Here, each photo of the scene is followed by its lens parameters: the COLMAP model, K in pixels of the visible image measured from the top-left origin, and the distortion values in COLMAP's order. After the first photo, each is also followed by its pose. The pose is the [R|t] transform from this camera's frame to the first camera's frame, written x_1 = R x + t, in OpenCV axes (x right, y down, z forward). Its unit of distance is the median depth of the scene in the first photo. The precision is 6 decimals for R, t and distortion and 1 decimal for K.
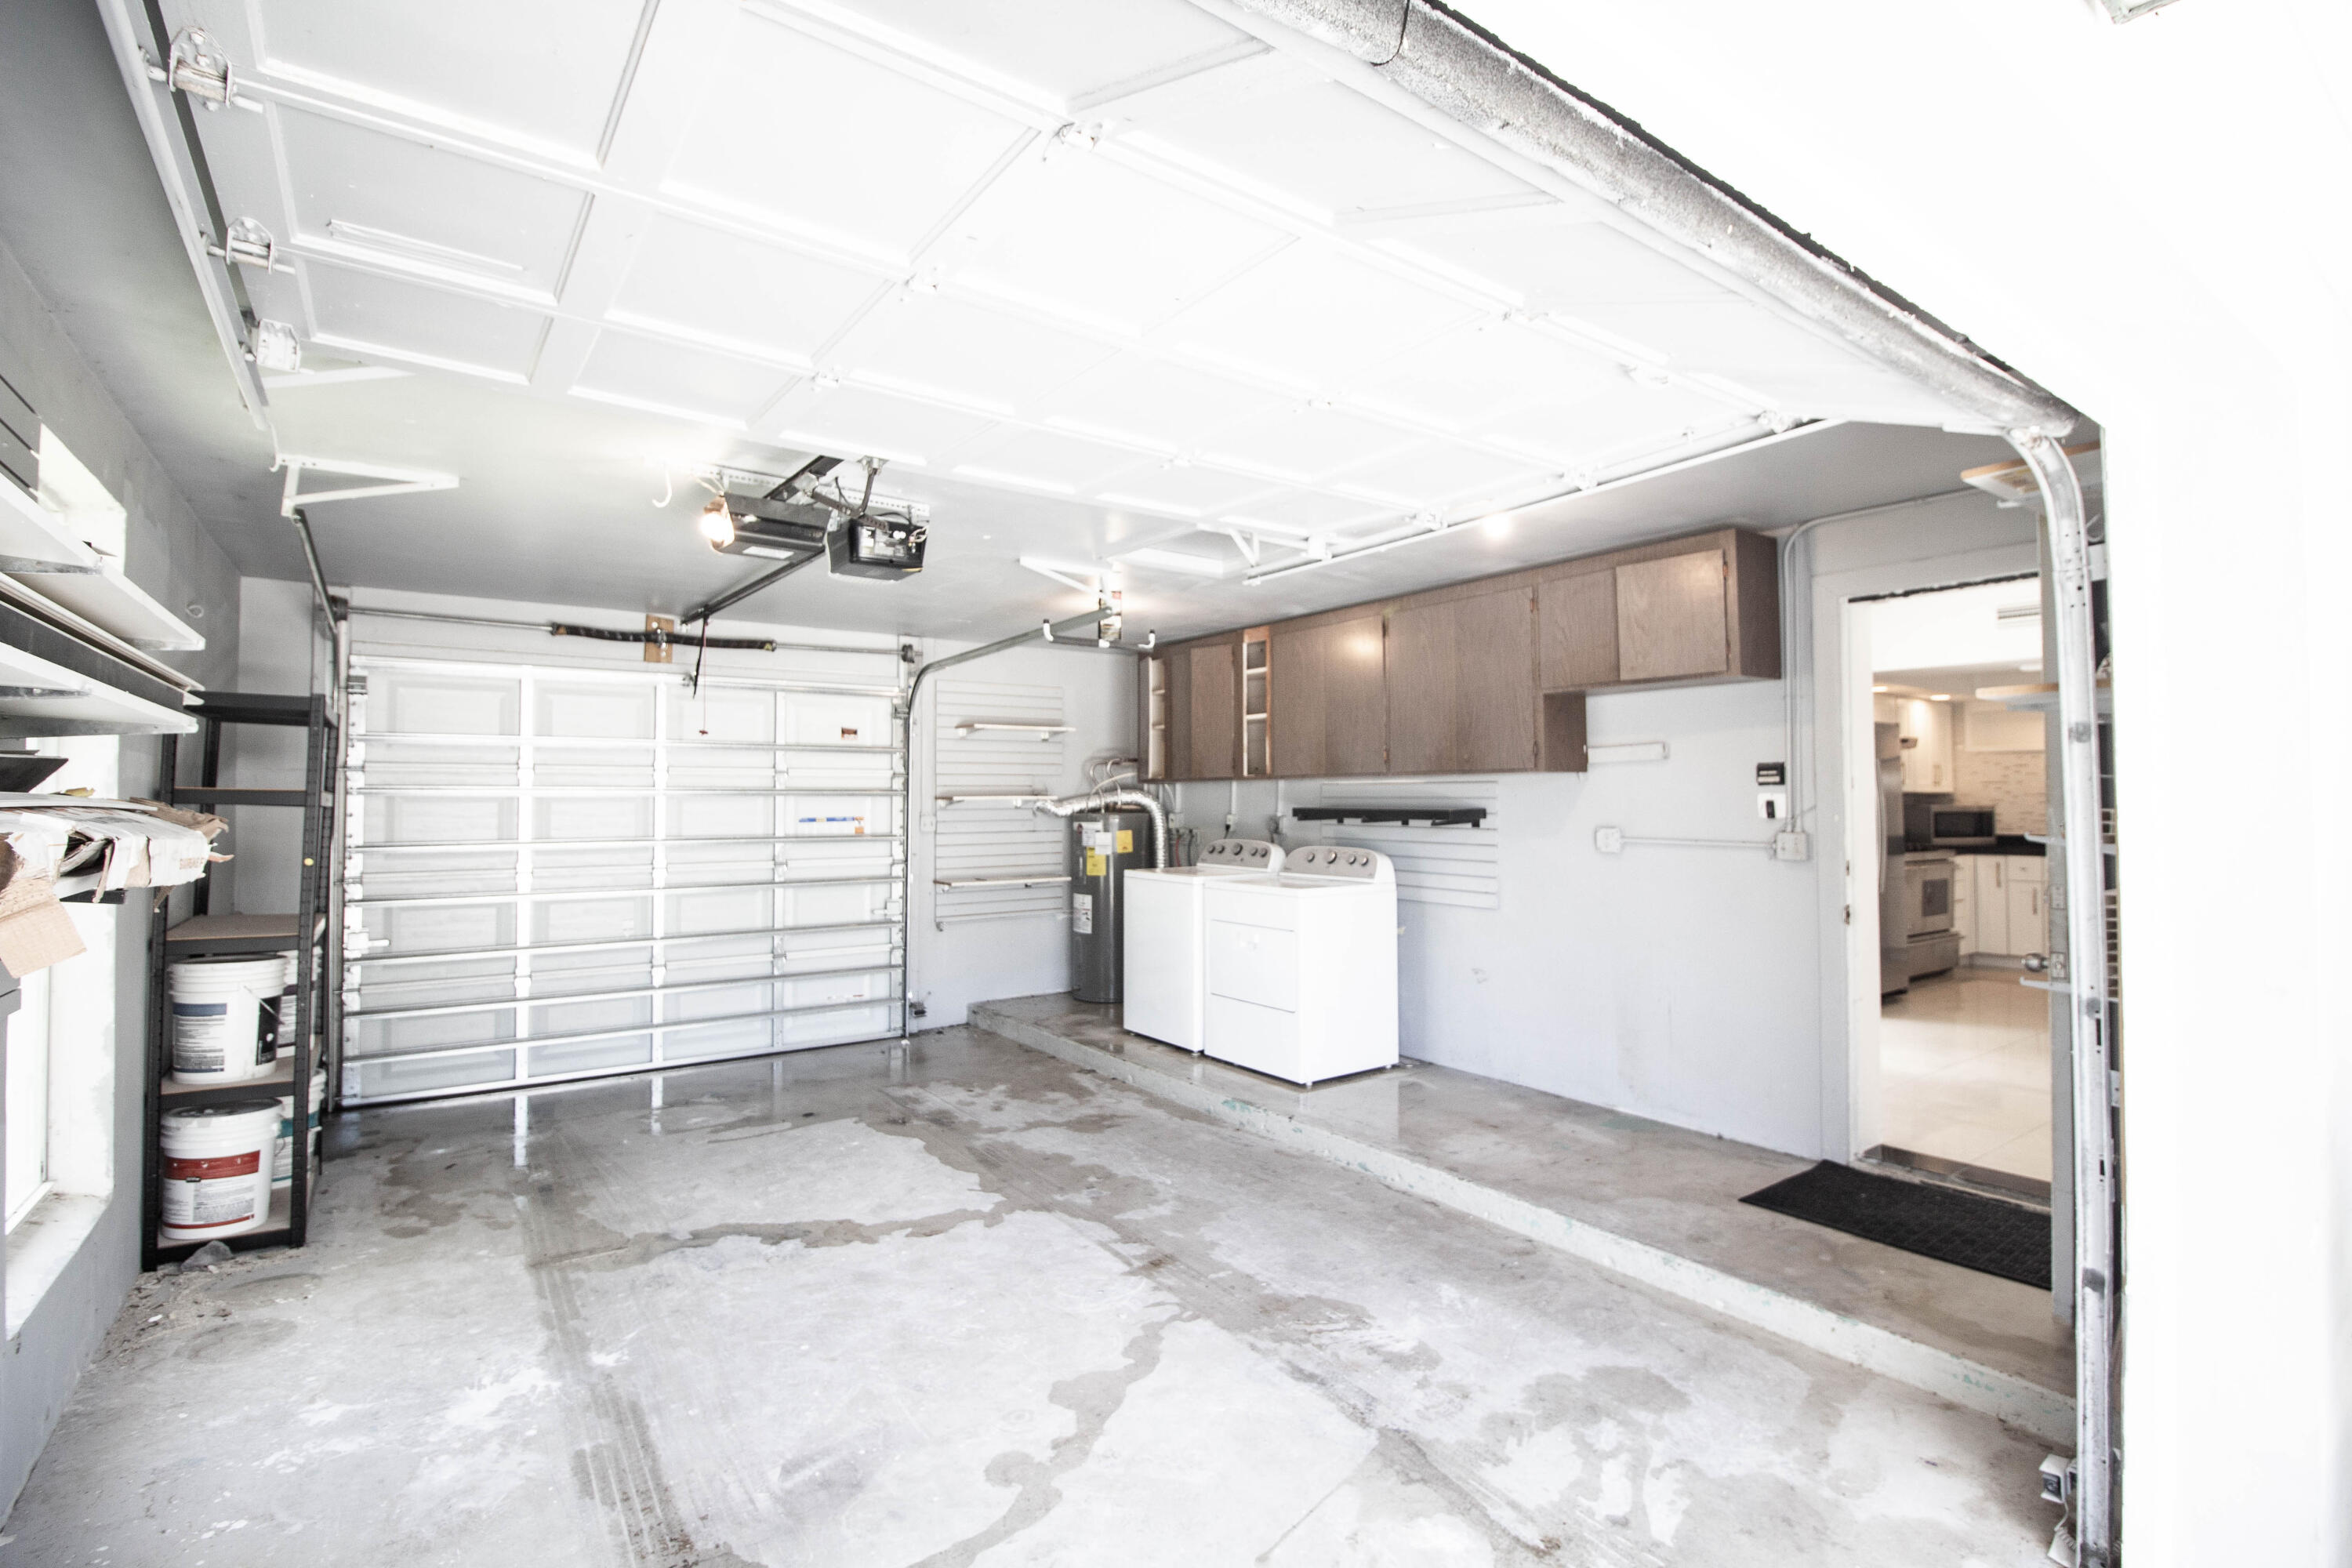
lens RADIAL K [[1083.5, 0, 1179.3], [0, 1083.5, 780.0], [0, 0, 1]] dist [-0.002280, -0.000405]
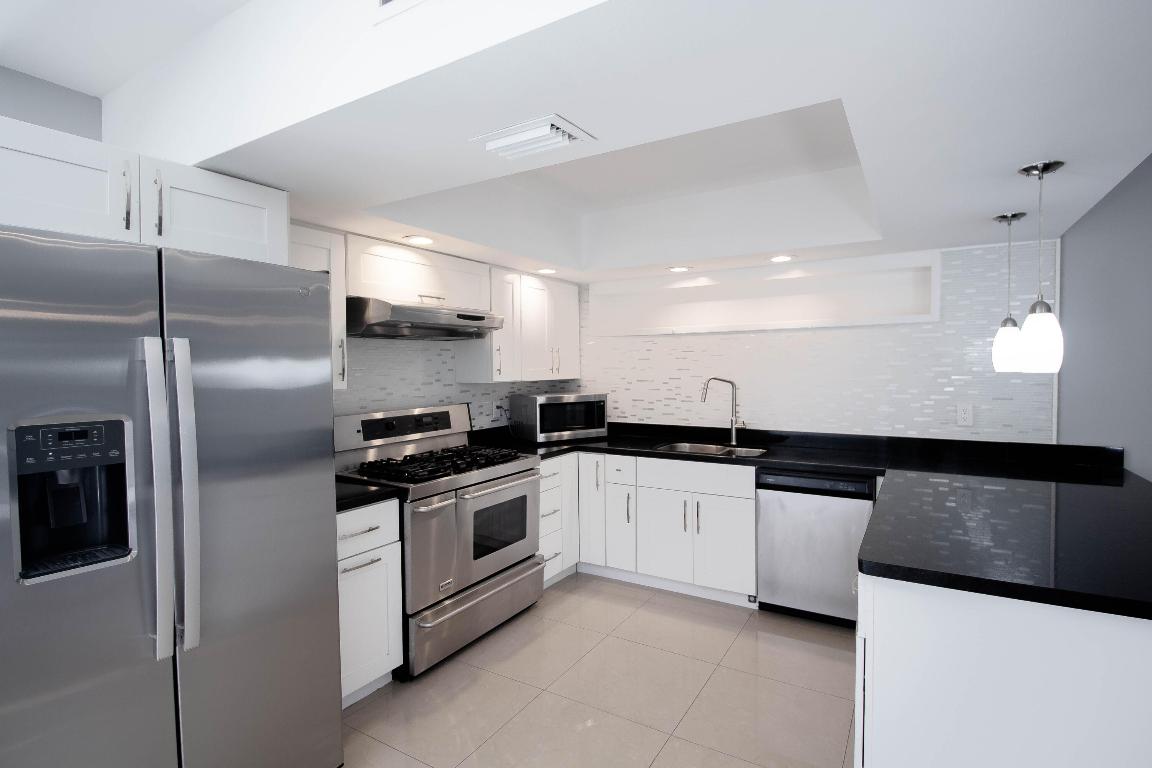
lens RADIAL K [[548.3, 0, 578.4], [0, 548.3, 373.2], [0, 0, 1]] dist [-0.003007, -0.000068]
pose [[0.926434, -0.011141, 0.376291, 0.581161], [-0.000005, 0.999562, 0.029607, -0.008140], [-0.376456, -0.027430, 0.926028, 0.601510]]
